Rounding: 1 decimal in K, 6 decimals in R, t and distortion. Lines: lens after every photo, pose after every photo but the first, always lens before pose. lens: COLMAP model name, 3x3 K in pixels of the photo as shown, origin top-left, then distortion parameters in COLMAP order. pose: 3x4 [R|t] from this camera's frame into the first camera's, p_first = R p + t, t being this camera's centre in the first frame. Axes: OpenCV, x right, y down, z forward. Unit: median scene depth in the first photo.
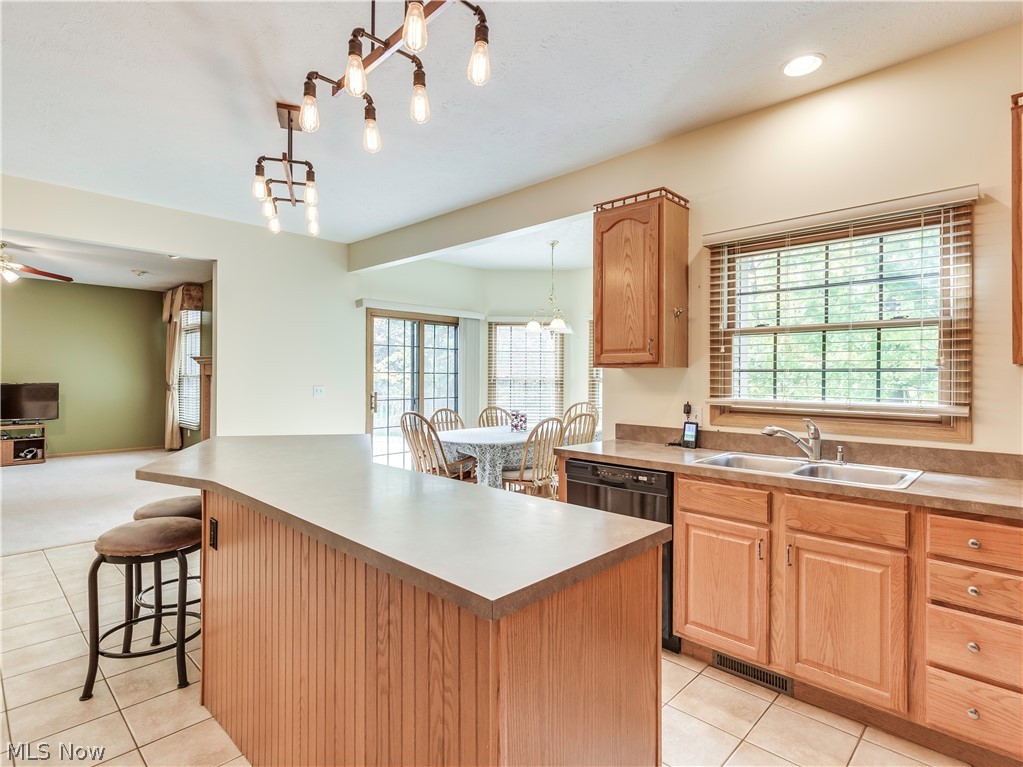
lens RADIAL K [[528.2, 0, 516.6], [0, 528.2, 381.7], [0, 0, 1]] dist [0.003871, 0.000111]
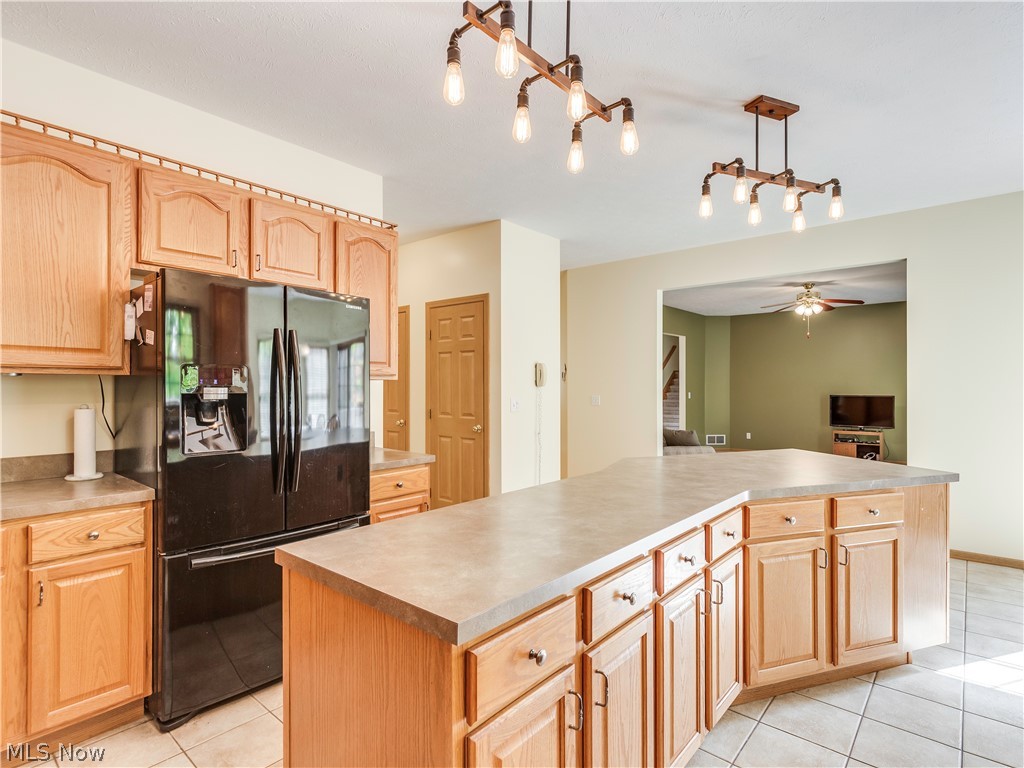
lens RADIAL K [[528.7, 0, 517.0], [0, 528.7, 385.7], [0, 0, 1]] dist [0.003871, 0.000111]
pose [[0.056472, -0.008093, -0.998371, 0.986164], [-0.007336, 0.999937, -0.008520, -0.007447], [0.998377, 0.007805, 0.056409, 1.094109]]
